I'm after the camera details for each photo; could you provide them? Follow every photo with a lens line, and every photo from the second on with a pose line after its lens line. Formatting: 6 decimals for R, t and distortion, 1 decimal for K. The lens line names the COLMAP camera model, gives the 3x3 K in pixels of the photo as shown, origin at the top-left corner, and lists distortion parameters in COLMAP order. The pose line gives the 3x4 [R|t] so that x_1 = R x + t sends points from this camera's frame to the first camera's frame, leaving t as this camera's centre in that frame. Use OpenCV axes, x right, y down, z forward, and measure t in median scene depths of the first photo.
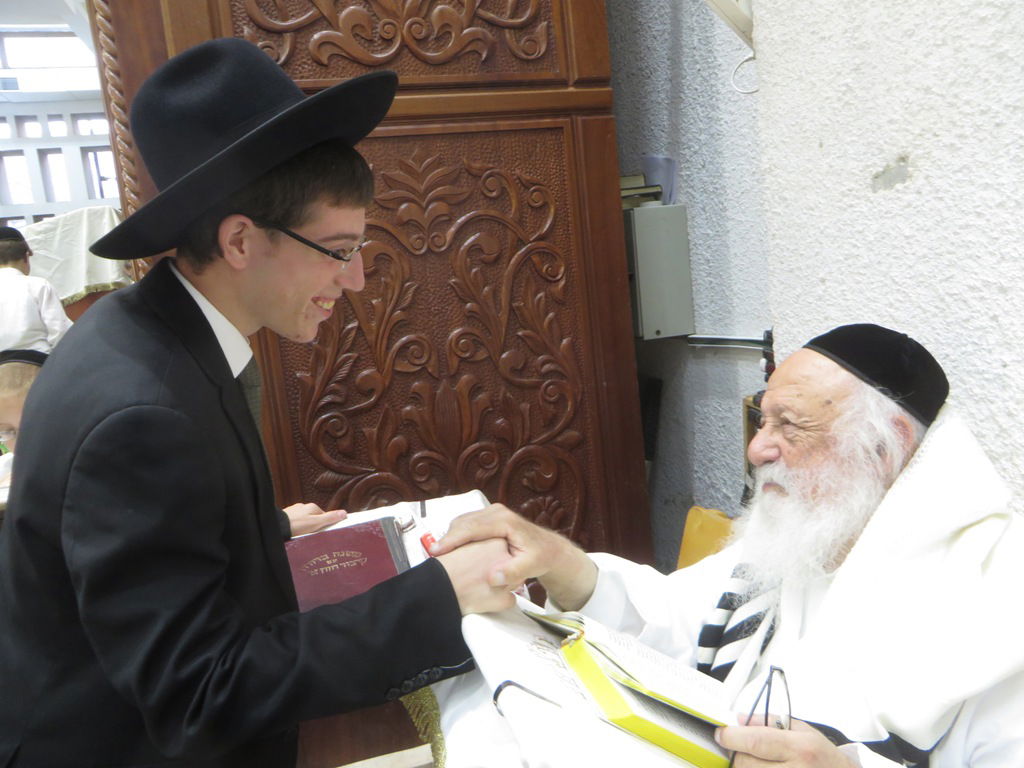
lens RADIAL K [[768.1, 0, 506.4], [0, 768.1, 389.1], [0, 0, 1]] dist [-0.025181, 0.011358]
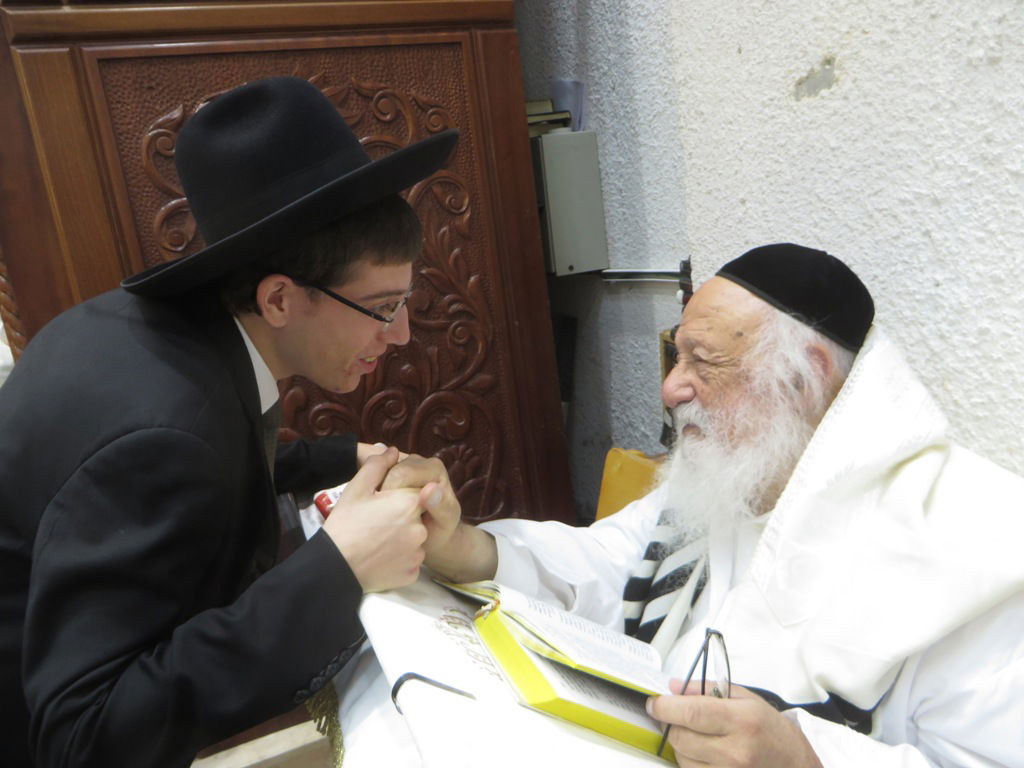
lens RADIAL K [[768.1, 0, 508.2], [0, 768.1, 391.3], [0, 0, 1]] dist [-0.025181, 0.011358]
pose [[0.993256, -0.044538, 0.107050, 0.022543], [0.036530, 0.996466, 0.075640, 0.008172], [-0.110040, -0.071220, 0.991372, 0.103565]]
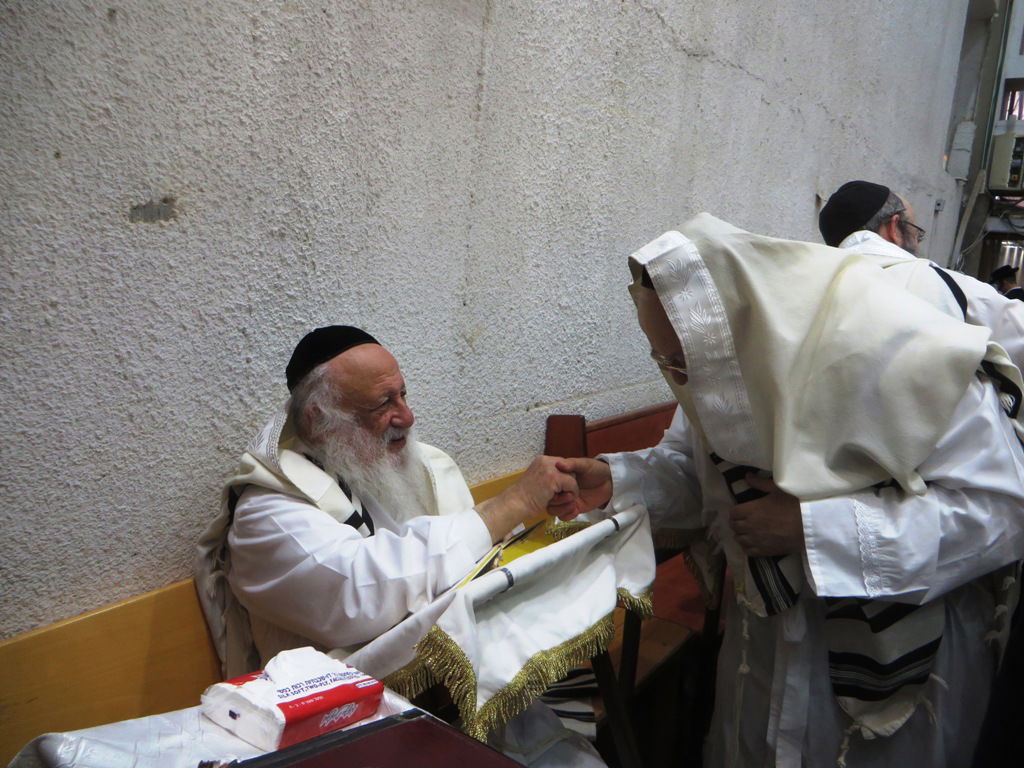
lens RADIAL K [[768.1, 0, 514.0], [0, 768.1, 381.2], [0, 0, 1]] dist [-0.025181, 0.011358]
pose [[-0.605261, -0.083011, 0.791687, -0.706357], [0.107451, 0.976926, 0.184583, -0.180321], [-0.788741, 0.196788, -0.582376, 1.247073]]
